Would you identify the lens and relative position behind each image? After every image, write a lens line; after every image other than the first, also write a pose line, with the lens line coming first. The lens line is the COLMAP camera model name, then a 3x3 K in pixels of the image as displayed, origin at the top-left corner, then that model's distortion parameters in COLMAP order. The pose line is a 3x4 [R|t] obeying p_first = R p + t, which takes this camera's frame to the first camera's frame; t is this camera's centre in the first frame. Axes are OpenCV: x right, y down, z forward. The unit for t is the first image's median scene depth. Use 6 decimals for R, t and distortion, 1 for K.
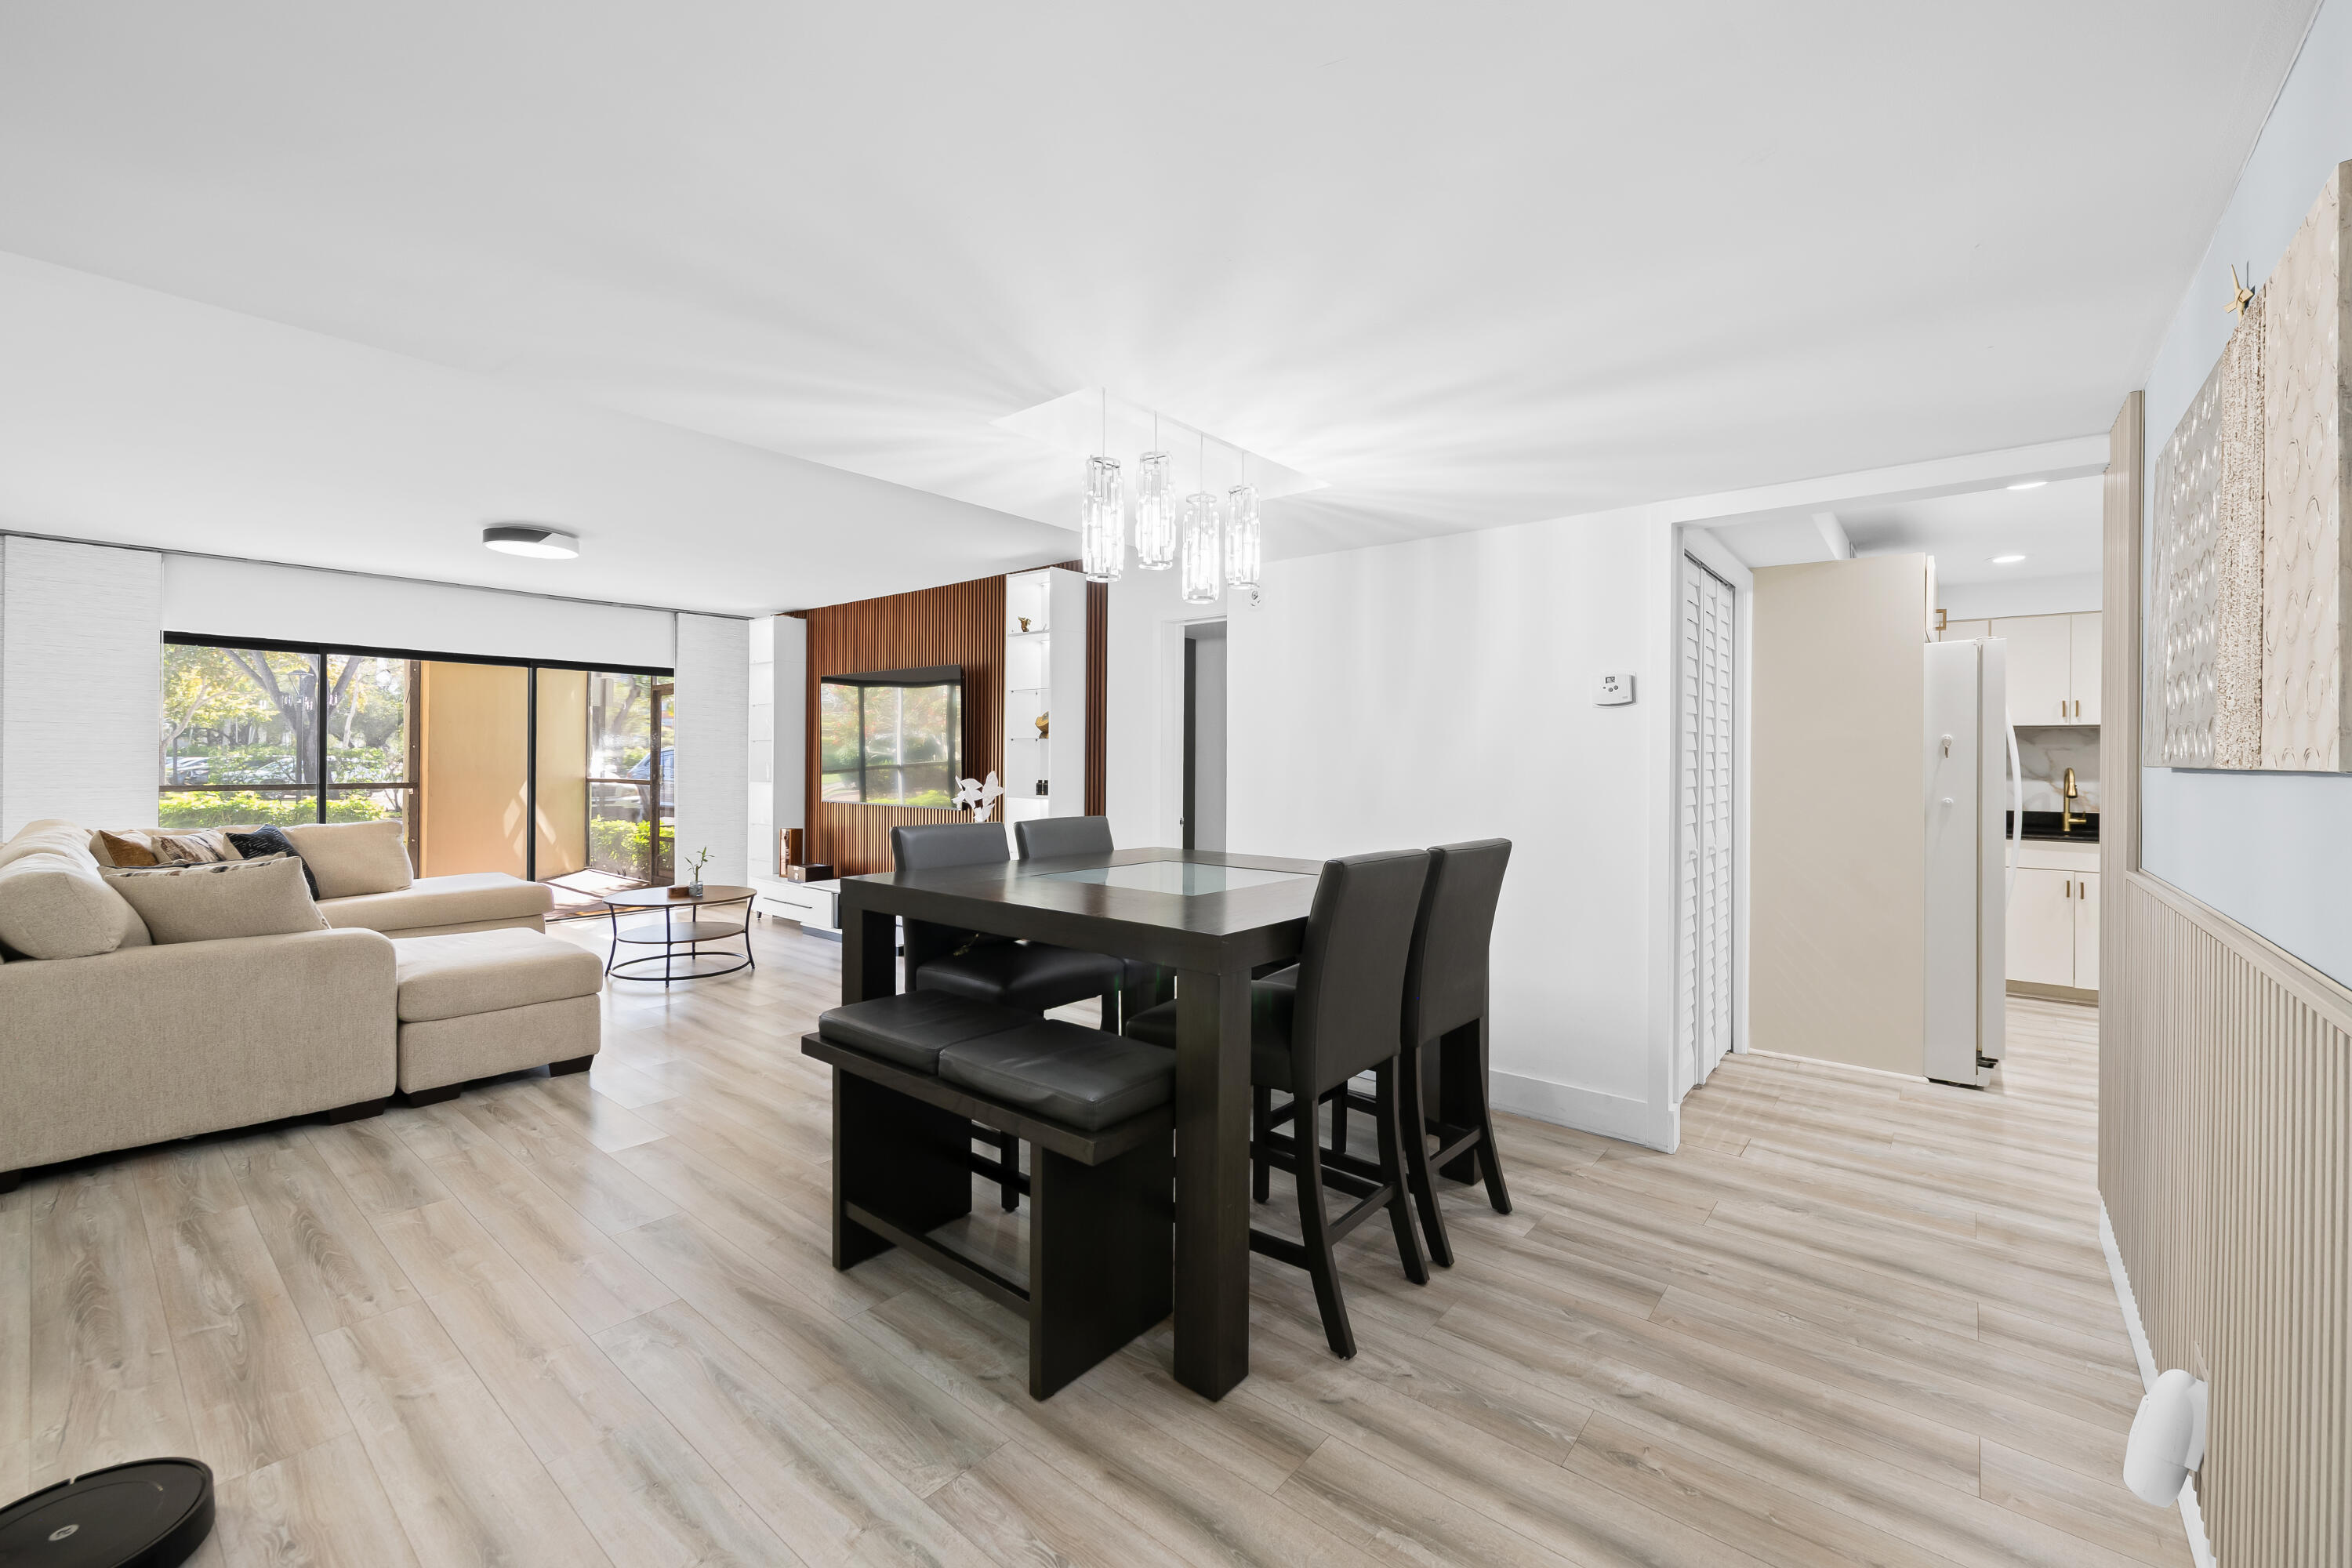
lens RADIAL K [[946.1, 0, 1180.1], [0, 946.1, 765.3], [0, 0, 1]] dist [-0.004071, -0.000570]
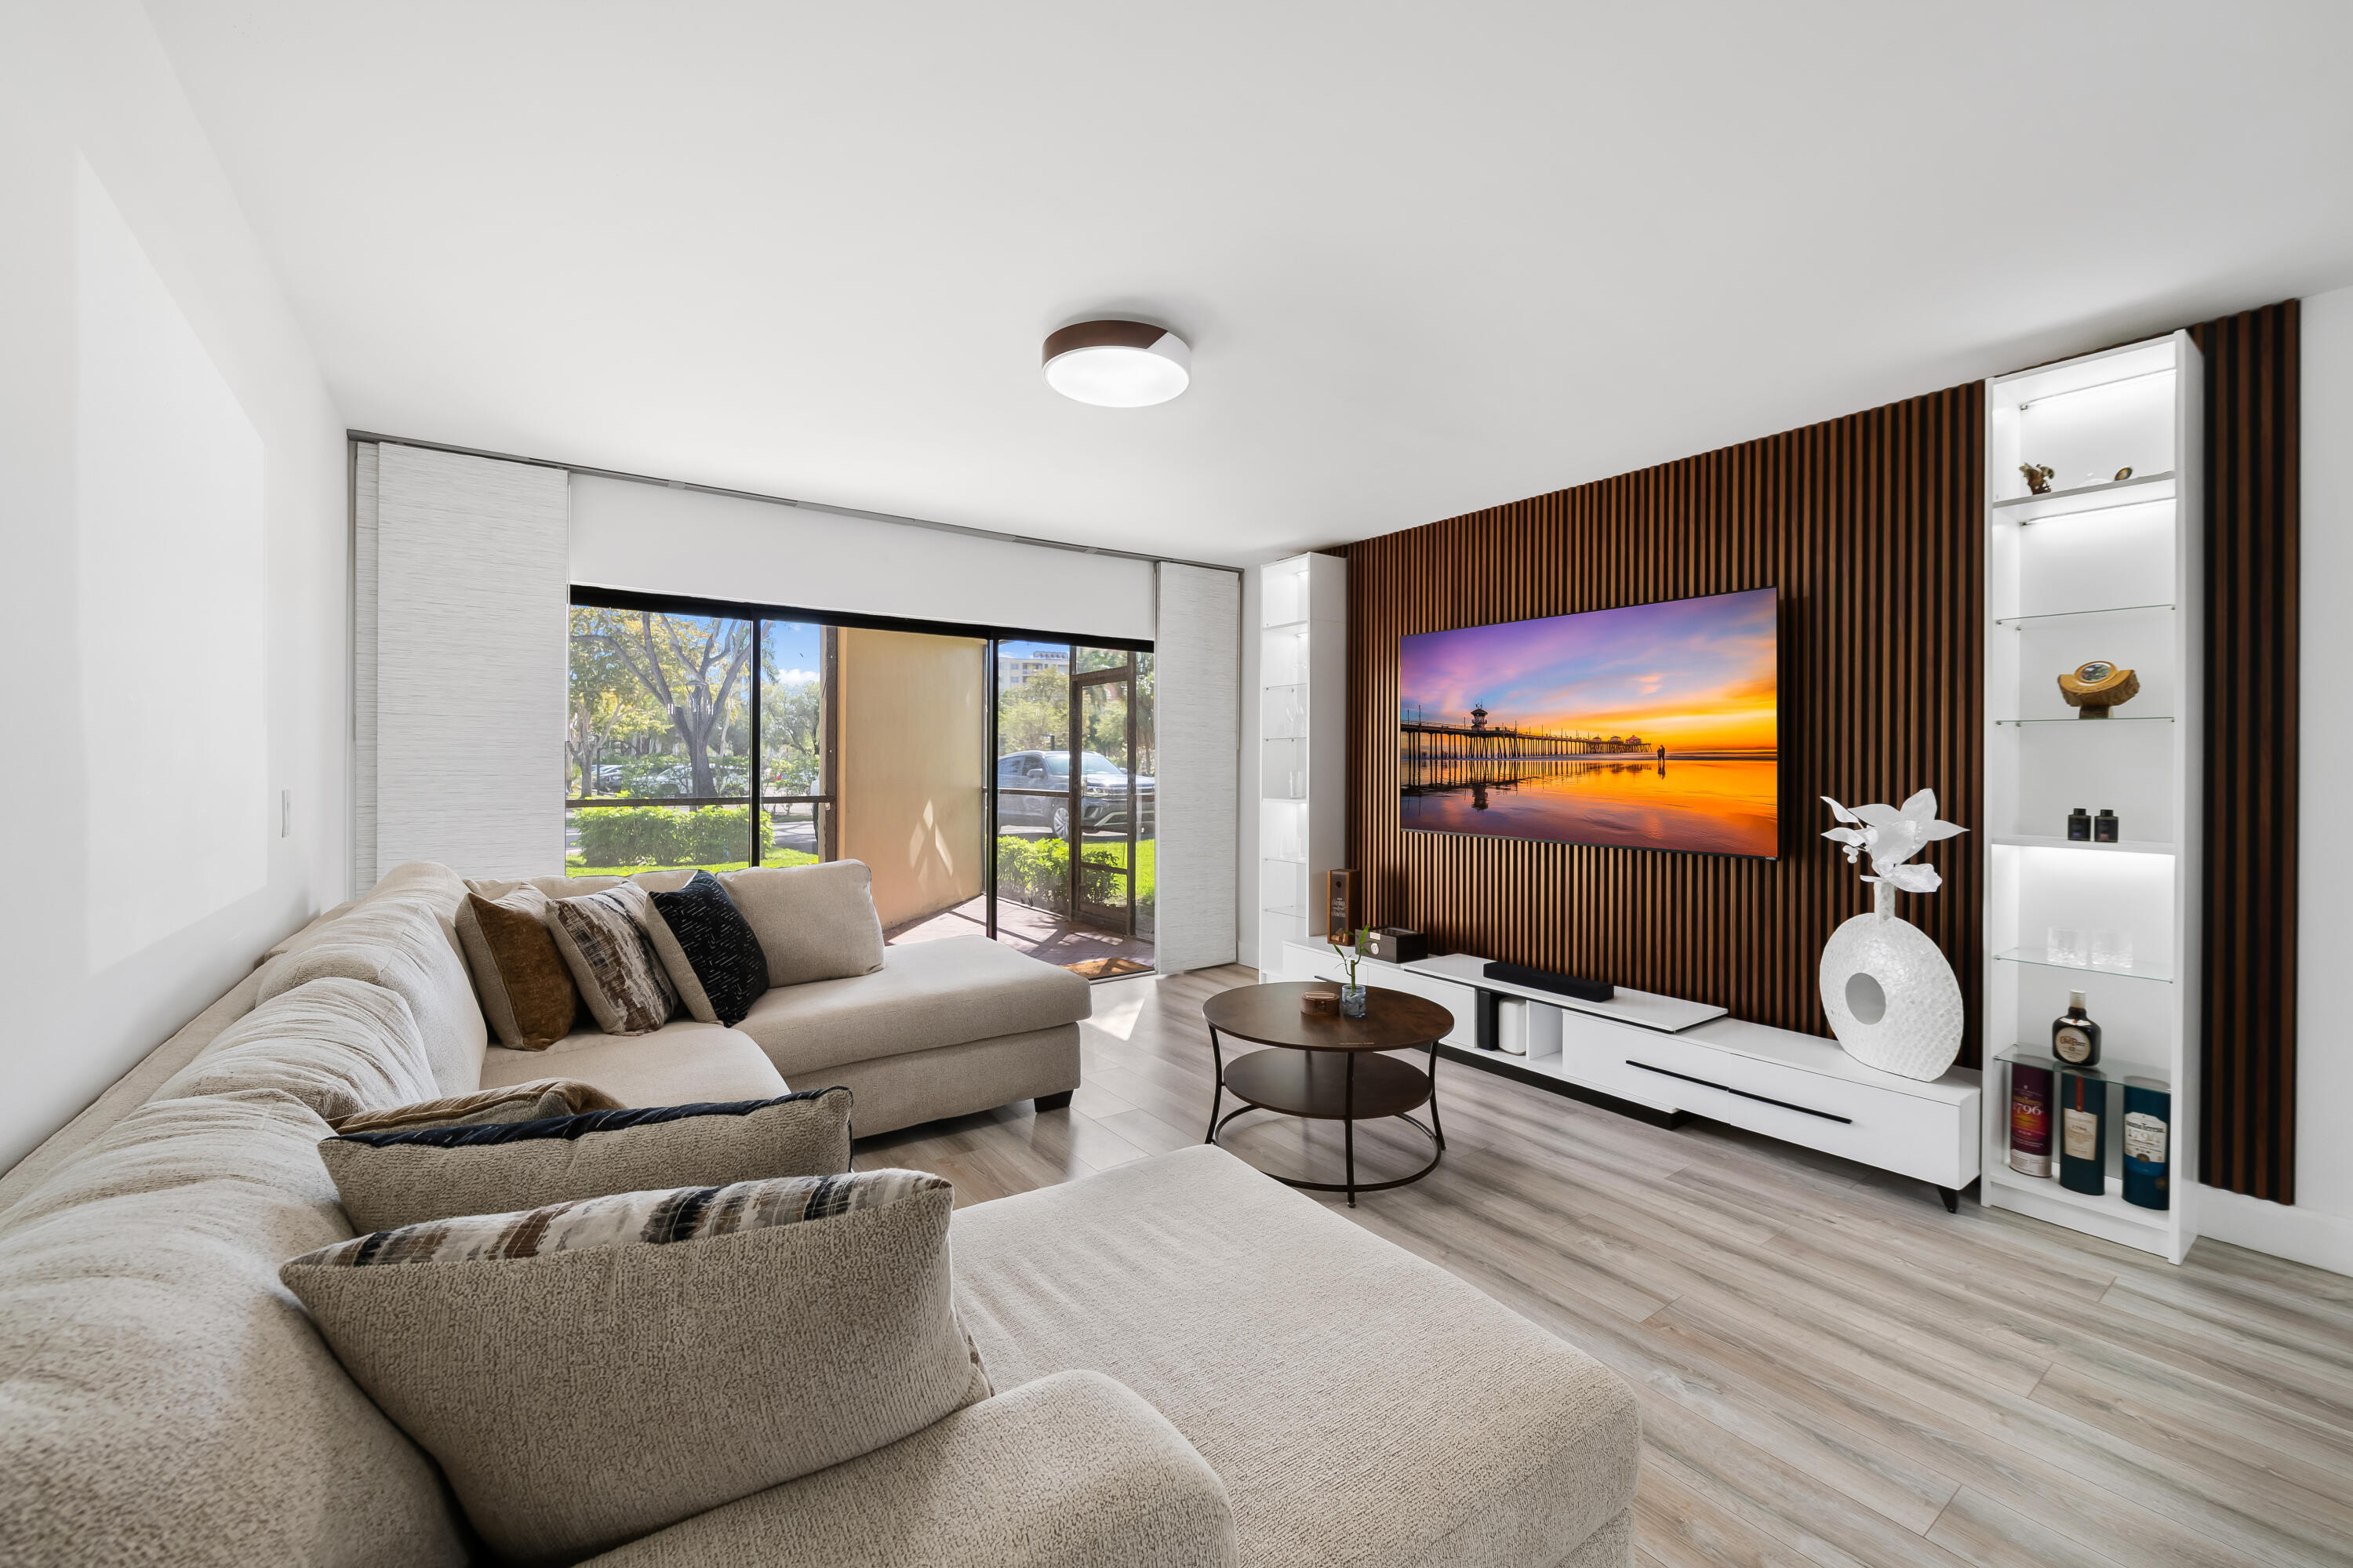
lens RADIAL K [[932.2, 0, 1186.6], [0, 932.2, 772.5], [0, 0, 1]] dist [0.001474, -0.003424]
pose [[0.967344, -0.000579, -0.253468, -0.368418], [0.001024, 0.999998, 0.001625, -0.002670], [0.253467, -0.001831, 0.967342, 0.355219]]
